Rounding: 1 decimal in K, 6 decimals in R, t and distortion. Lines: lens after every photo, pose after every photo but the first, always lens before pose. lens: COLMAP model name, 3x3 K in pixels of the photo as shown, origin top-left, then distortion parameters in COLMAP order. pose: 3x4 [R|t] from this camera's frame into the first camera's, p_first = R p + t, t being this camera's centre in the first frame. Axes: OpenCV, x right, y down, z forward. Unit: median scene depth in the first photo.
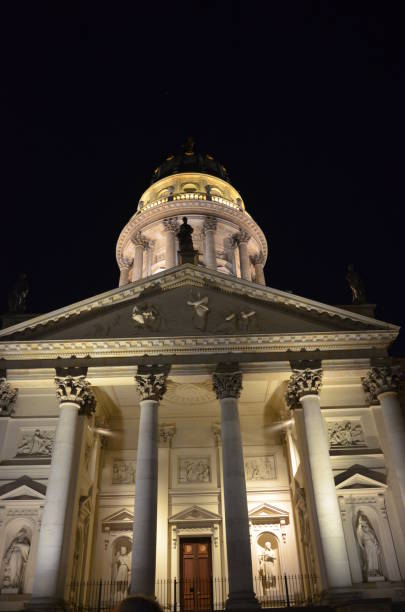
lens RADIAL K [[473.2, 0, 202.5], [0, 473.2, 306.0], [0, 0, 1]] dist [-0.041051, 0.002888]
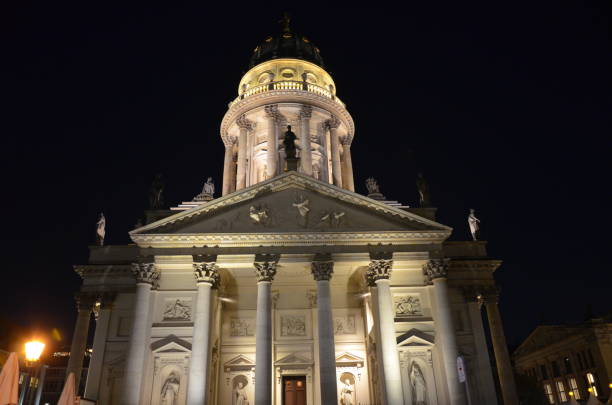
lens RADIAL K [[473.2, 0, 307.4], [0, 473.2, 200.3], [0, 0, 1]] dist [-0.041051, 0.002888]
pose [[0.998462, 0.022191, 0.050798, -0.060486], [-0.028688, 0.990970, 0.130979, -0.197618], [-0.047433, -0.132235, 0.990083, -0.292765]]
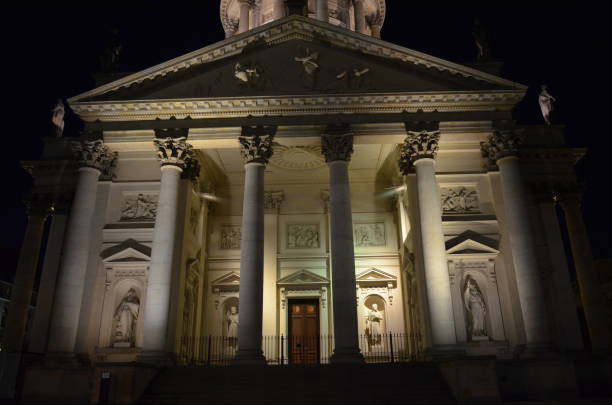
lens RADIAL K [[473.2, 0, 307.4], [0, 473.2, 200.3], [0, 0, 1]] dist [-0.041051, 0.002888]
pose [[0.999821, 0.006643, -0.017705, 0.010558], [-0.002176, 0.970468, 0.241221, 0.040481], [0.018785, -0.241139, 0.970309, 0.058855]]
